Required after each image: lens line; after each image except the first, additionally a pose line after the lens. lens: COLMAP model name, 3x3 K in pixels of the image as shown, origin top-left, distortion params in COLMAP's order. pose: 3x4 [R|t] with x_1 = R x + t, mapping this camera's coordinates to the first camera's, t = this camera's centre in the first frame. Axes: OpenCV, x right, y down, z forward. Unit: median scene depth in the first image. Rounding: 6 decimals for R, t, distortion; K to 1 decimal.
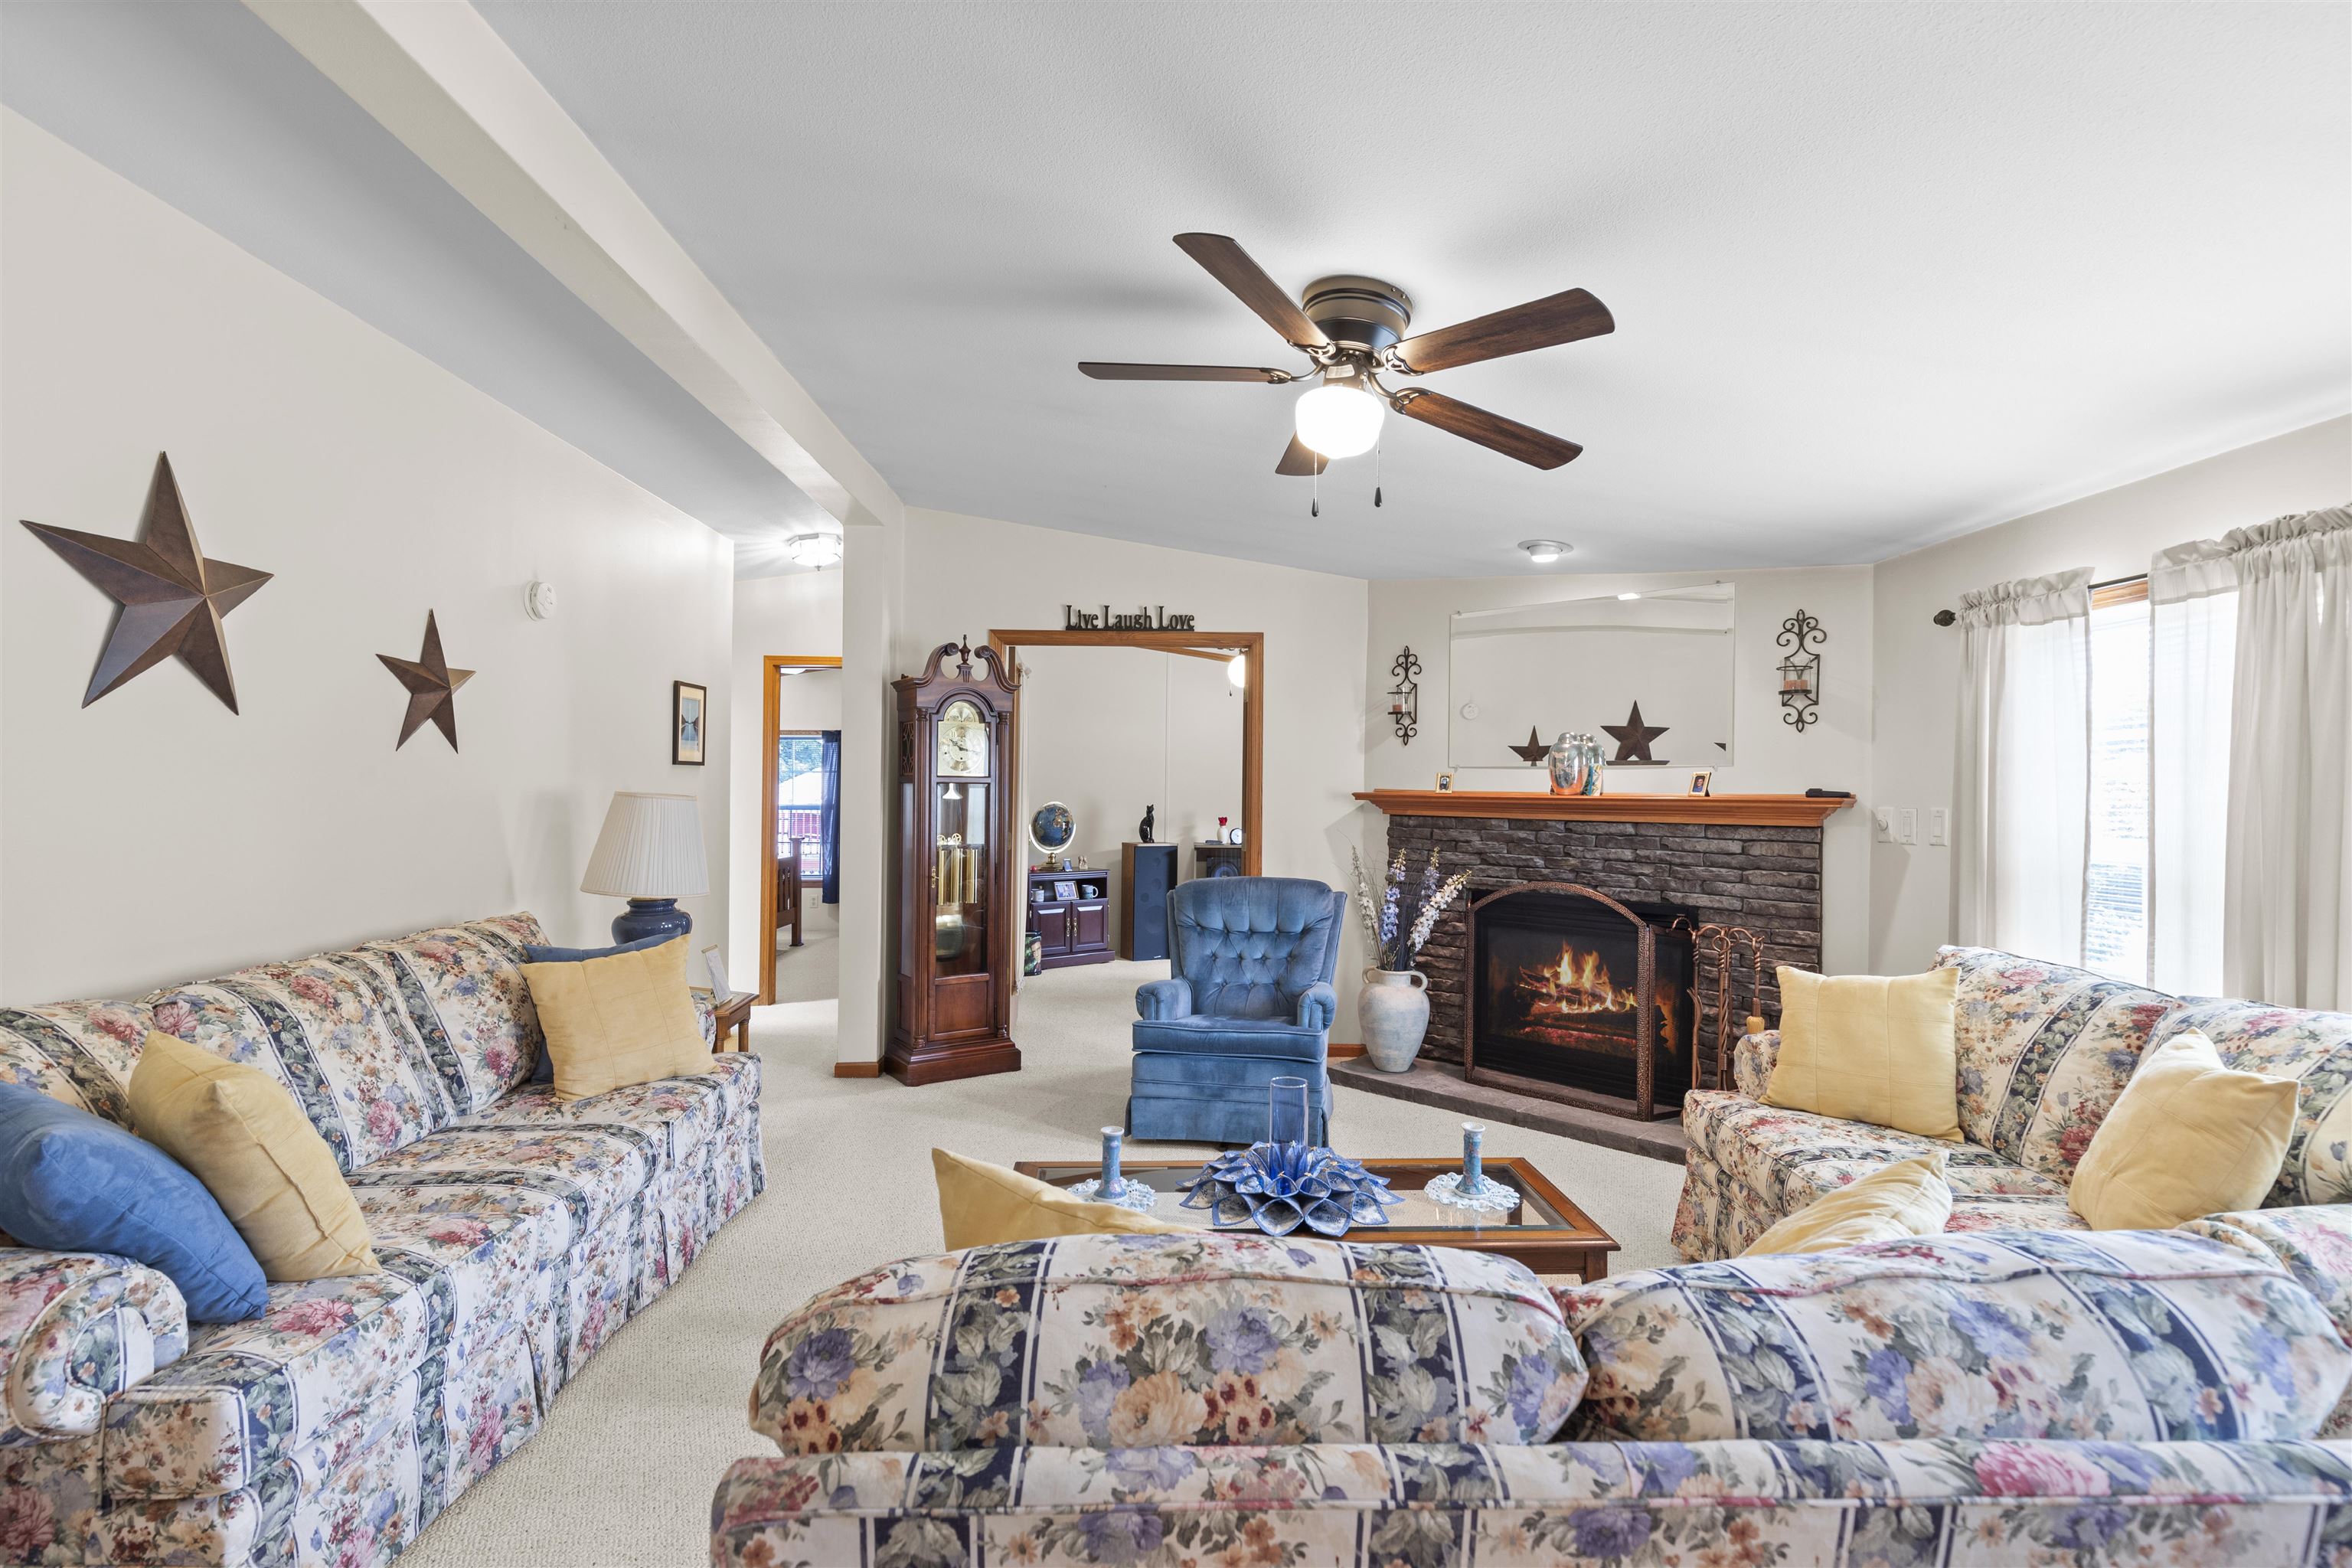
lens RADIAL K [[1070.6, 0, 1178.4], [0, 1070.6, 779.9], [0, 0, 1]] dist [0.011605, -0.001598]
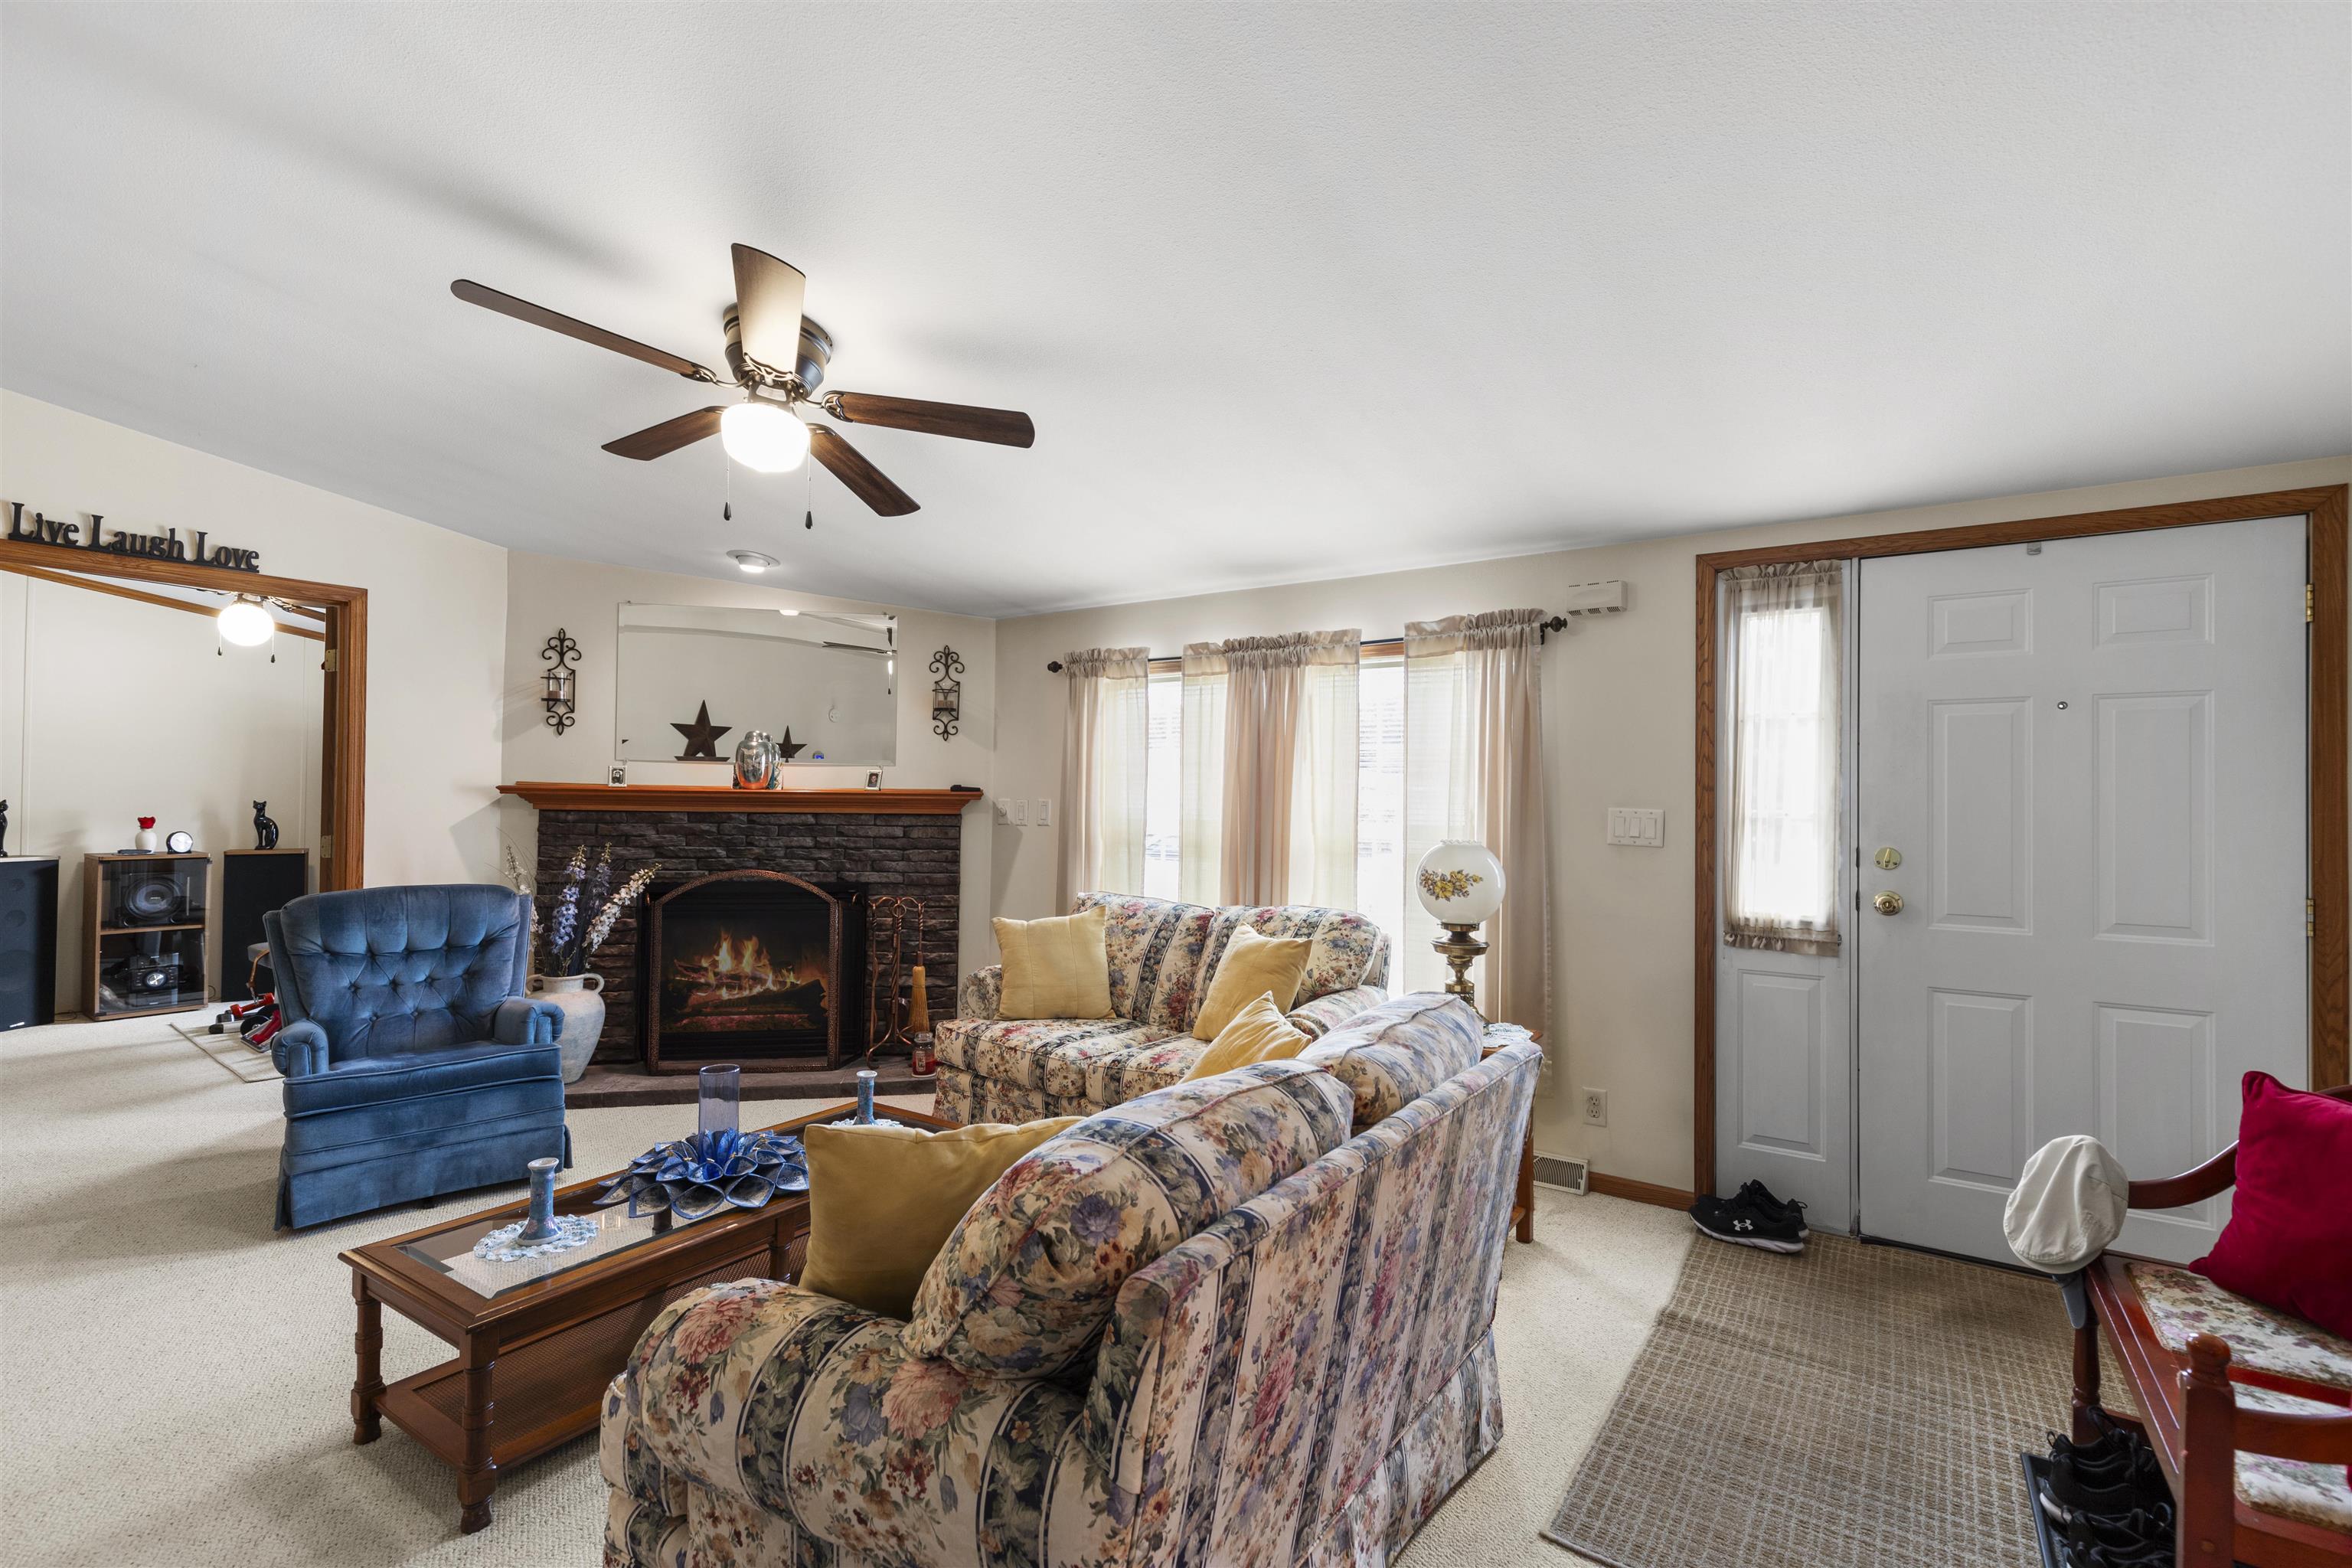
lens RADIAL K [[1070.6, 0, 1160.7], [0, 1070.6, 776.6], [0, 0, 1]] dist [0.011605, -0.001598]
pose [[0.595743, 0.013107, 0.803068, -0.294508], [-0.015327, 0.999870, -0.004949, 0.000505], [-0.803029, -0.009360, 0.595866, 0.030298]]
